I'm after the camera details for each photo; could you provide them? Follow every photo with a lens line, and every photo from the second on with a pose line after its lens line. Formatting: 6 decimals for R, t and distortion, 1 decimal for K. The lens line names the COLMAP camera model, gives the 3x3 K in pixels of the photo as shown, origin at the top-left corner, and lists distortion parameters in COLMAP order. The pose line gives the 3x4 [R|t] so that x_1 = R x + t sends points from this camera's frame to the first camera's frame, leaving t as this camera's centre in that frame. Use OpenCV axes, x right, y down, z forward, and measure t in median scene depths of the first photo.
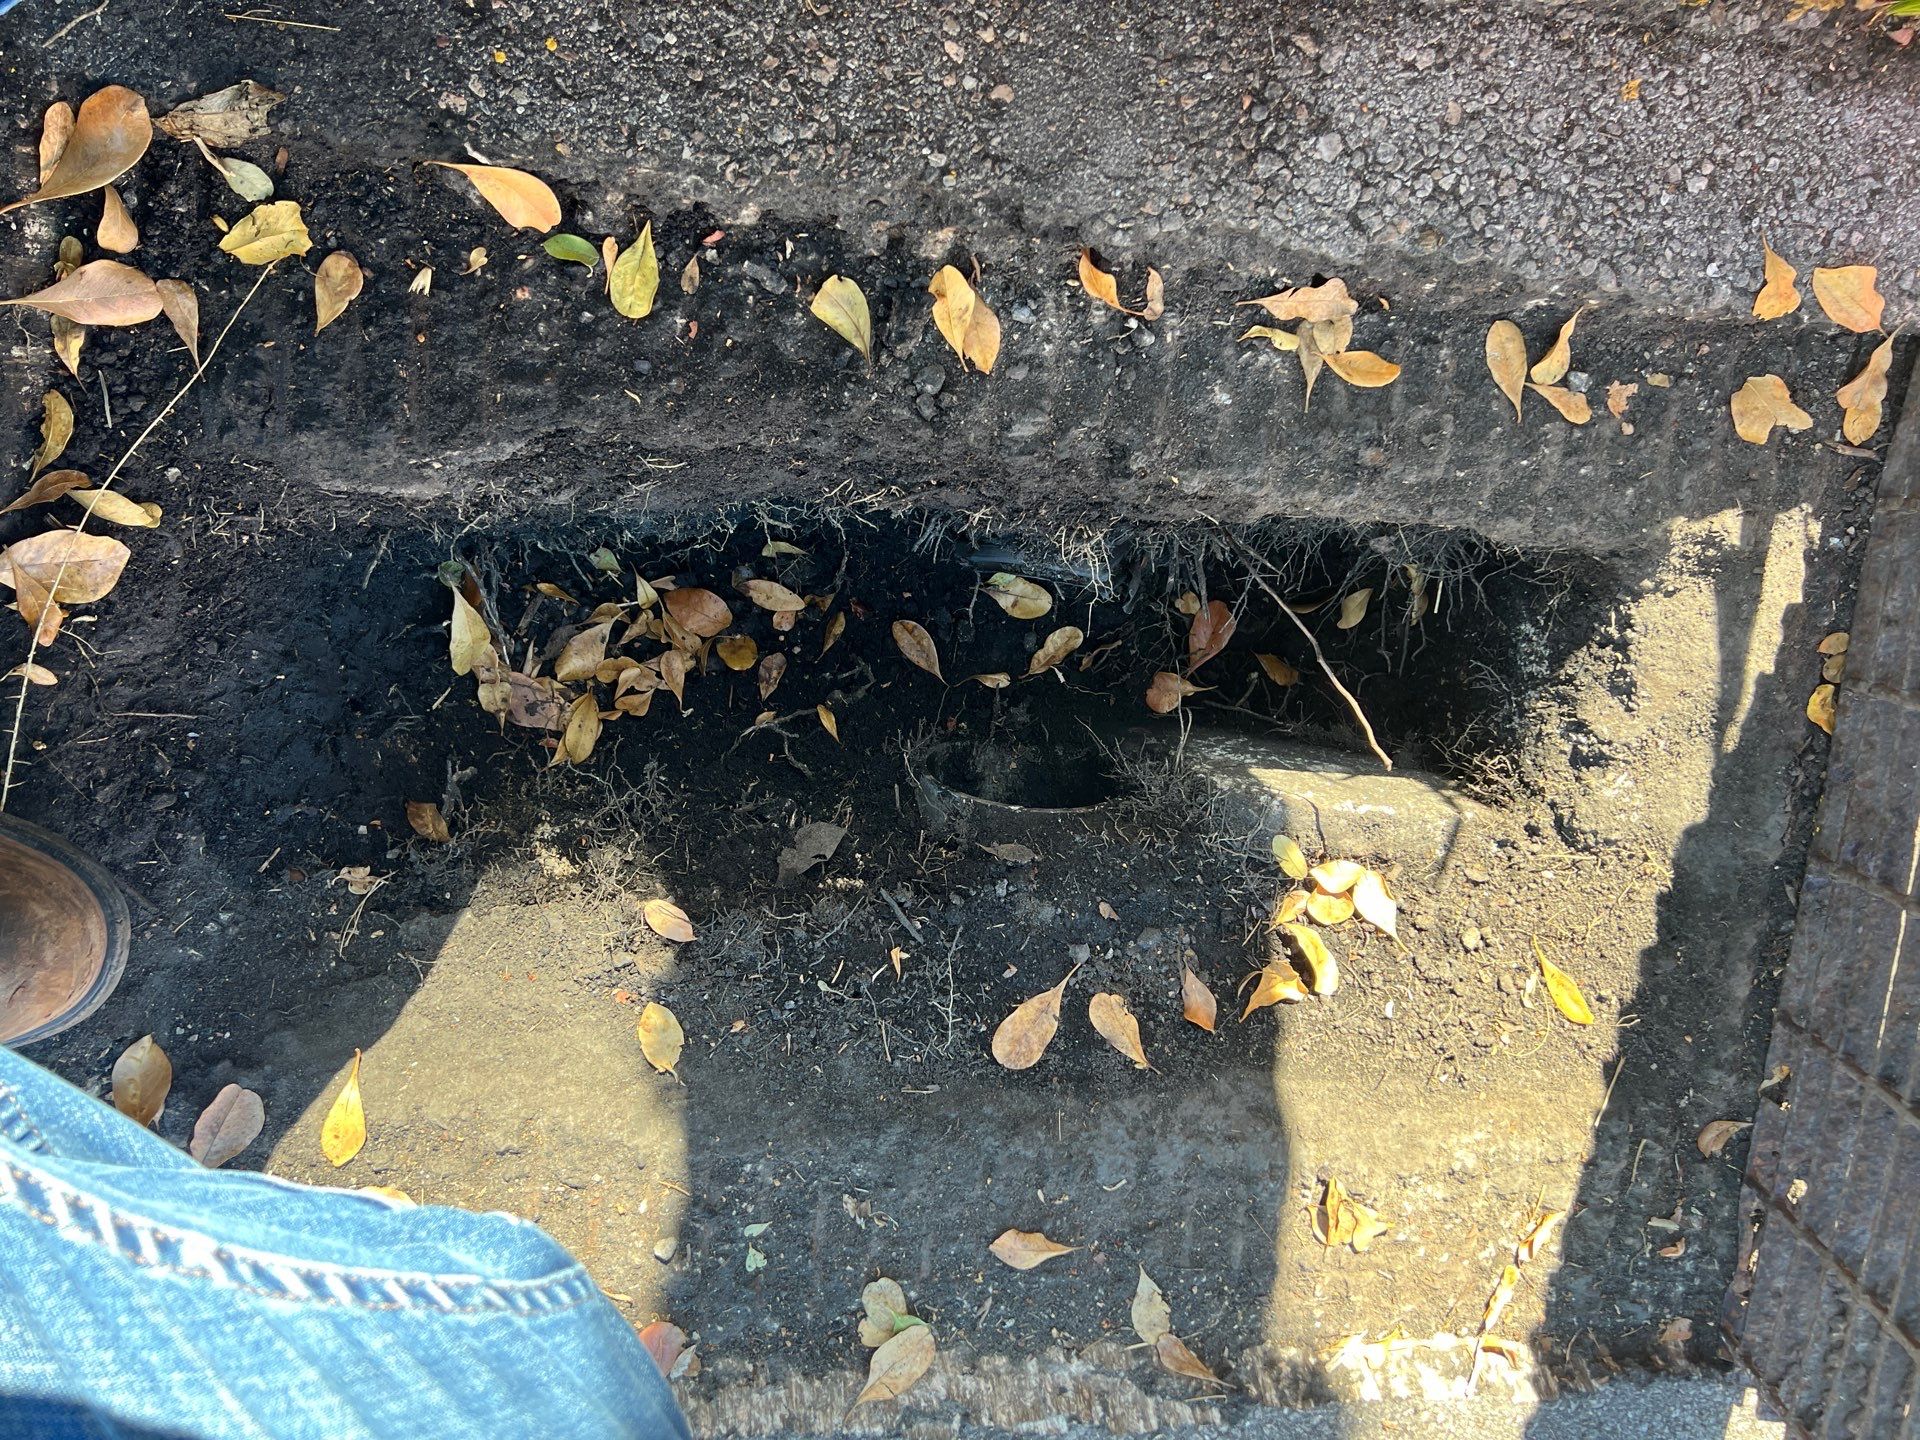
lens RADIAL K [[1435.6, 0, 964.2], [0, 1435.6, 713.4], [0, 0, 1]] dist [0.021343, -0.029759]
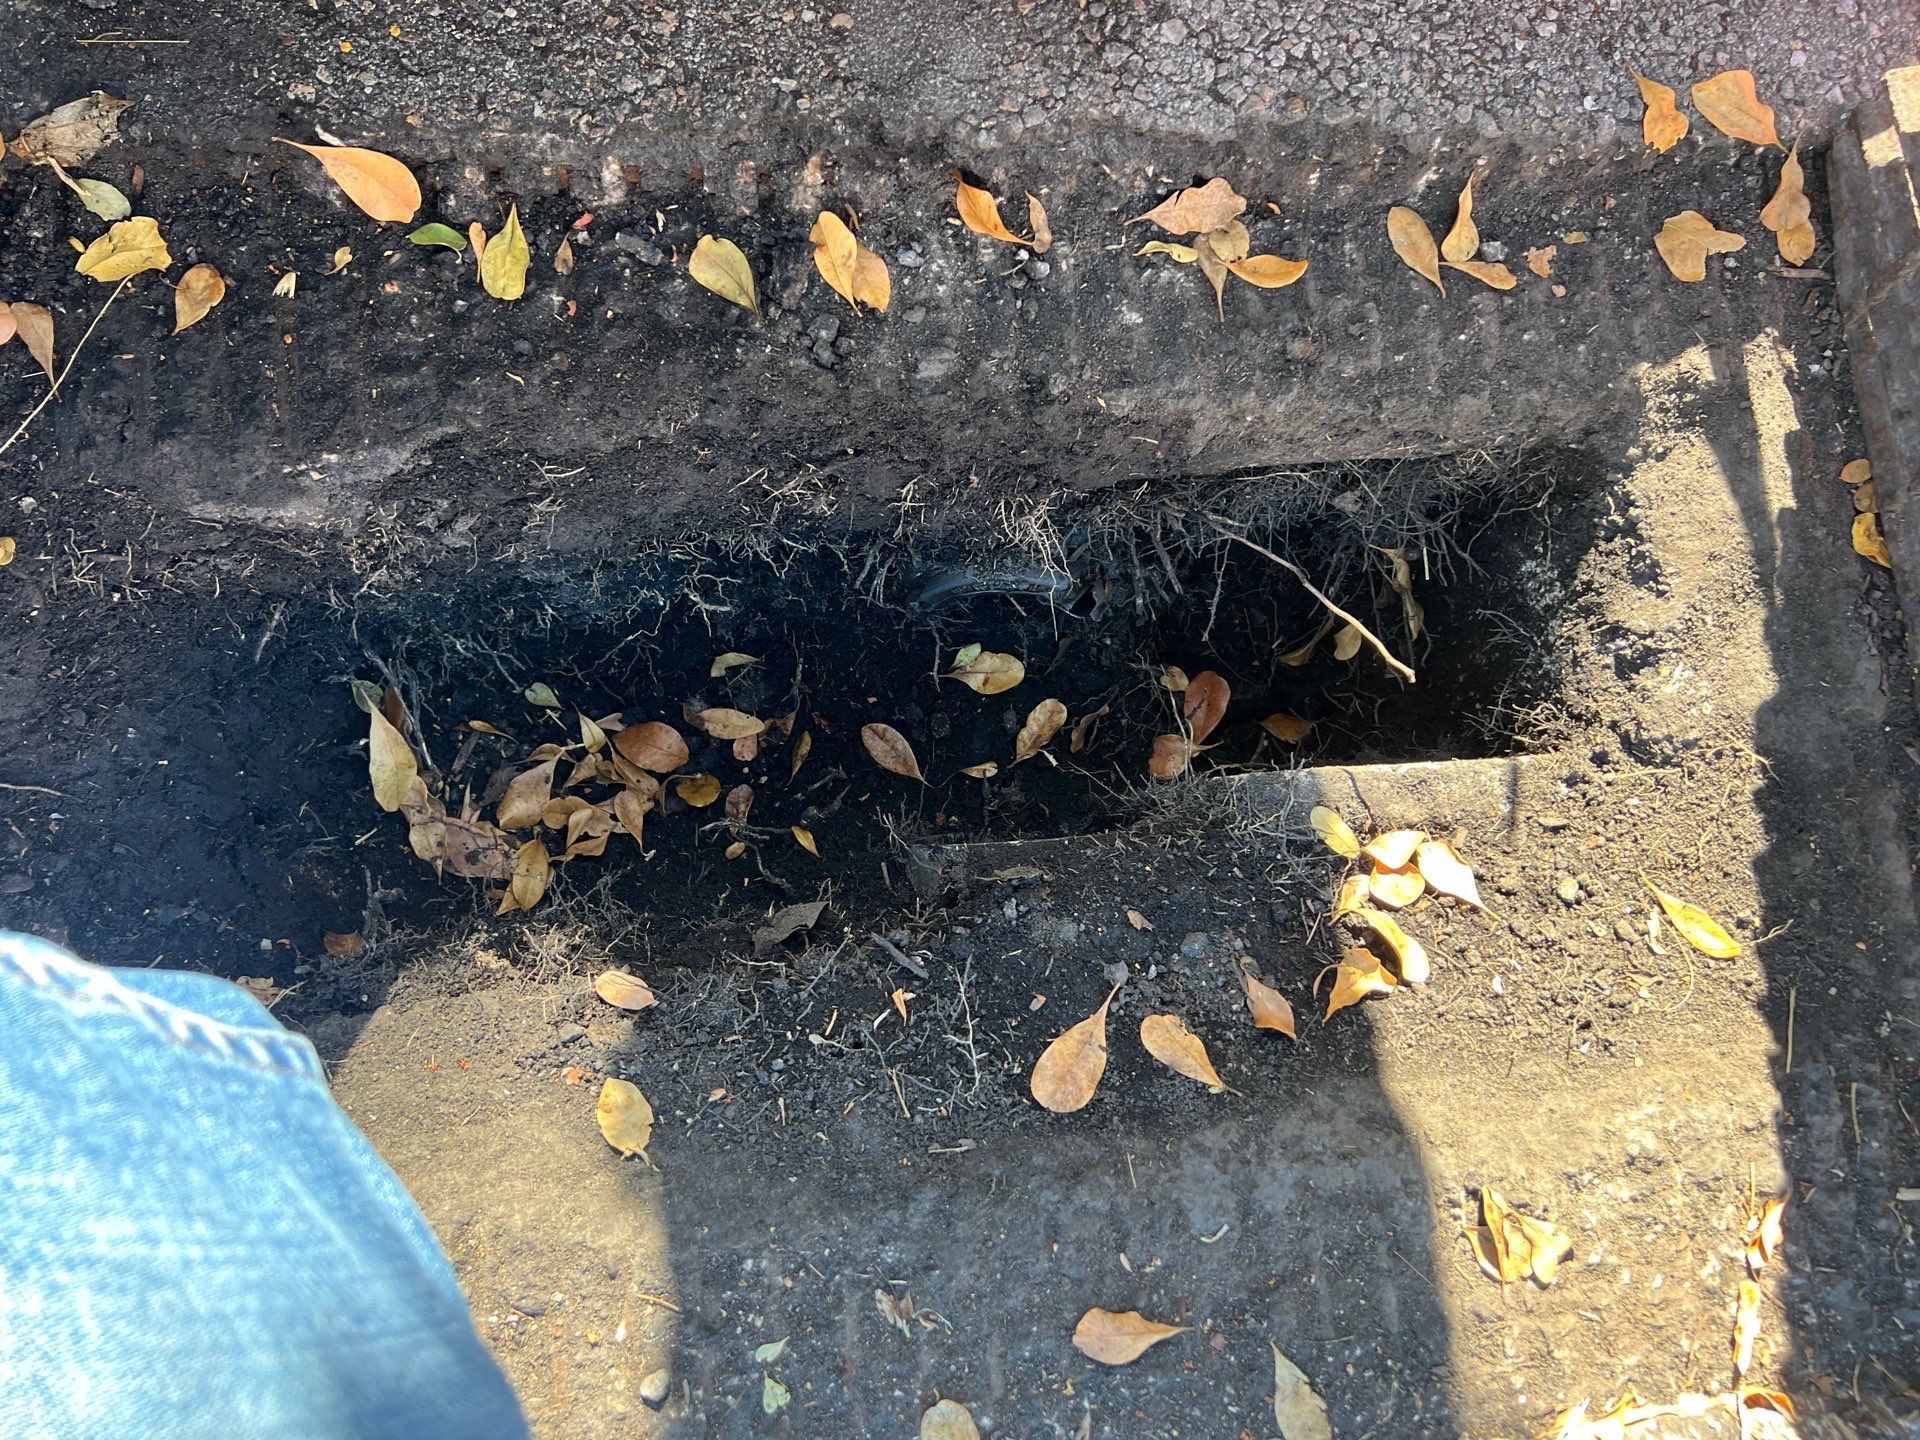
lens RADIAL K [[1435.6, 0, 964.2], [0, 1435.6, 731.7], [0, 0, 1]] dist [0.021343, -0.029759]
pose [[0.984137, -0.177362, 0.004028, 0.015366], [0.169430, 0.932910, -0.317762, 0.313422], [0.052601, 0.313404, 0.948162, 0.162779]]
